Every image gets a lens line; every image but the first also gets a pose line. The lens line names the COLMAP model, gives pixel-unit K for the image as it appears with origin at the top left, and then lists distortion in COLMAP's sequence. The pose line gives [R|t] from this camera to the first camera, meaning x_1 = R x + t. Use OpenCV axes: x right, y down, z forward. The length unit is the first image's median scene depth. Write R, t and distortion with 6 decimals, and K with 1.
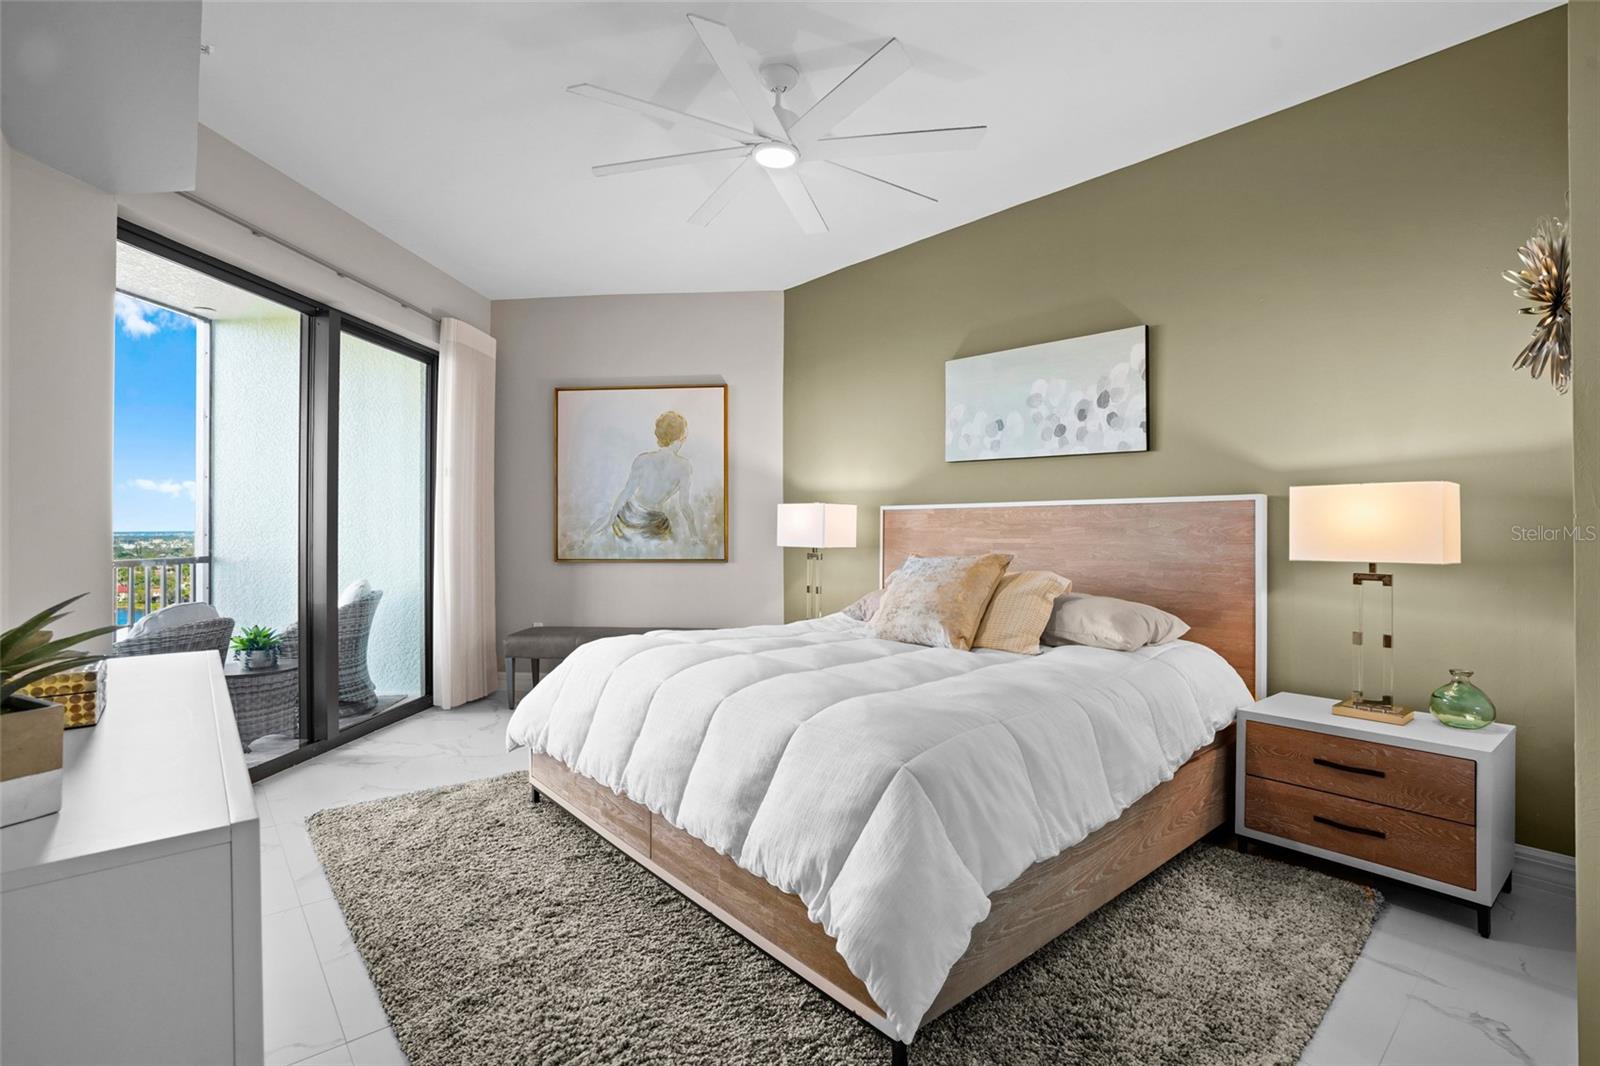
lens RADIAL K [[732.3, 0, 795.3], [0, 732.3, 520.5], [0, 0, 1]] dist [-0.028071, 0.000643]
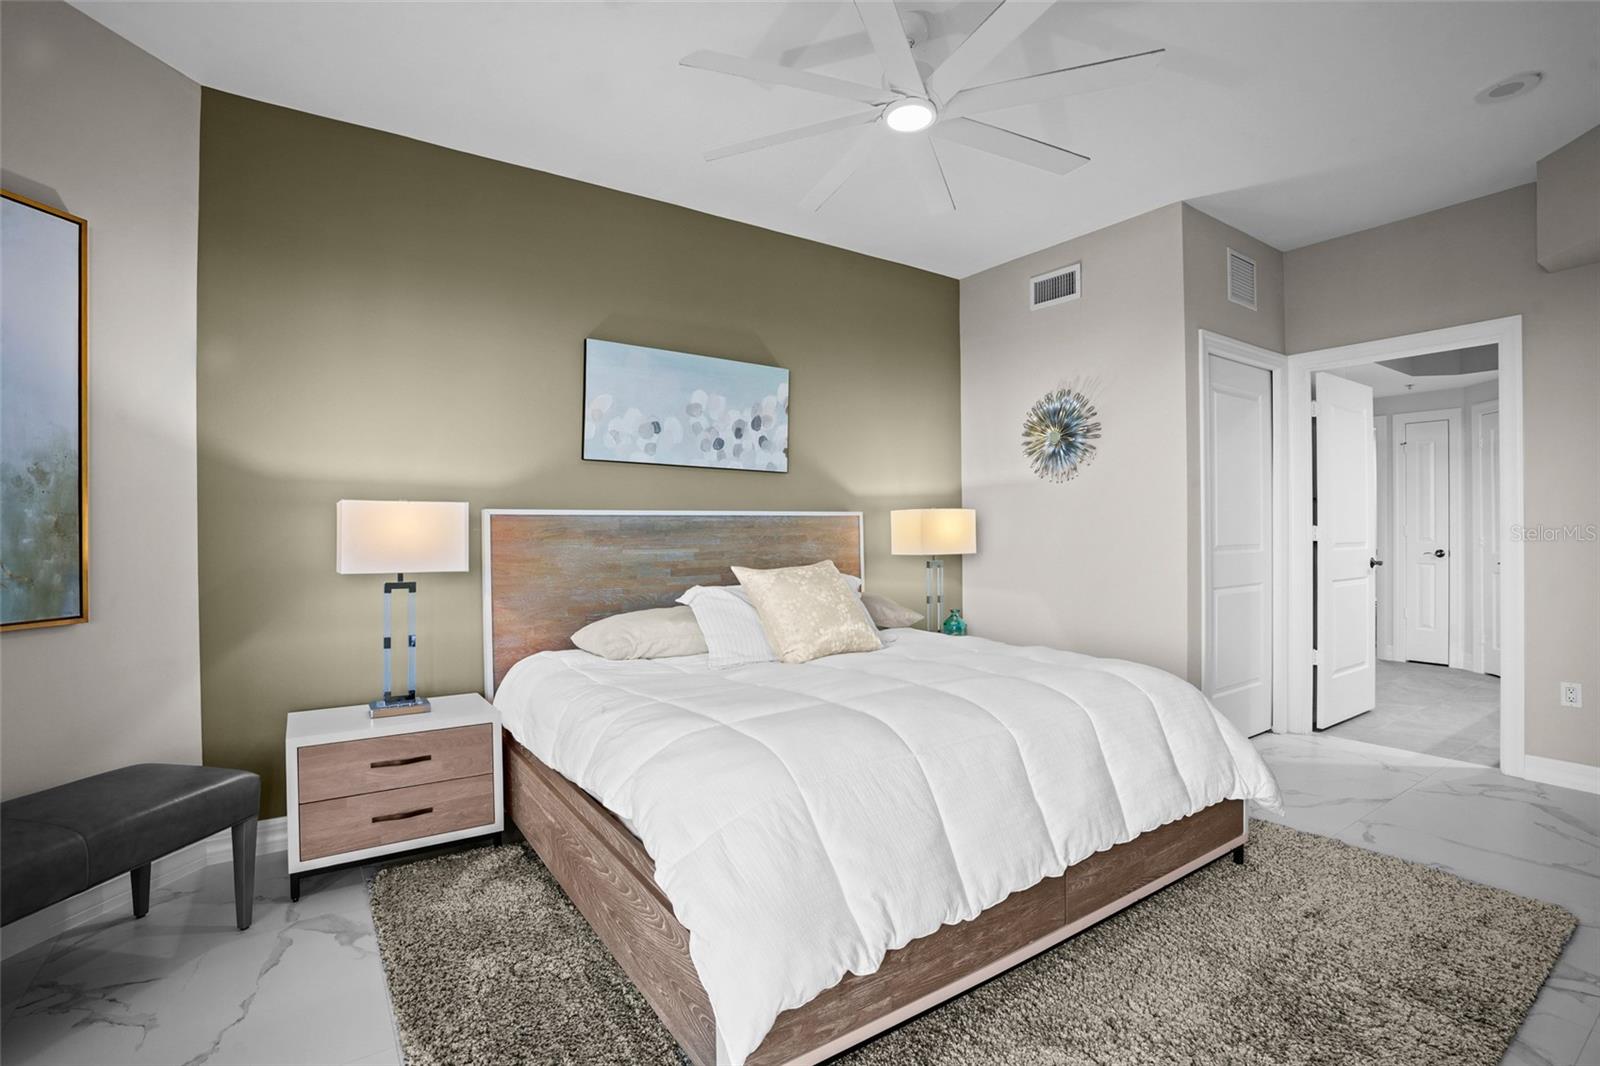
lens RADIAL K [[732.3, 0, 795.8], [0, 732.3, 538.5], [0, 0, 1]] dist [-0.028071, 0.000643]
pose [[0.151148, -0.005368, 0.988497, -0.616824], [0.002411, 0.999984, 0.005062, 0.006904], [-0.988508, 0.001618, 0.151158, 0.681748]]
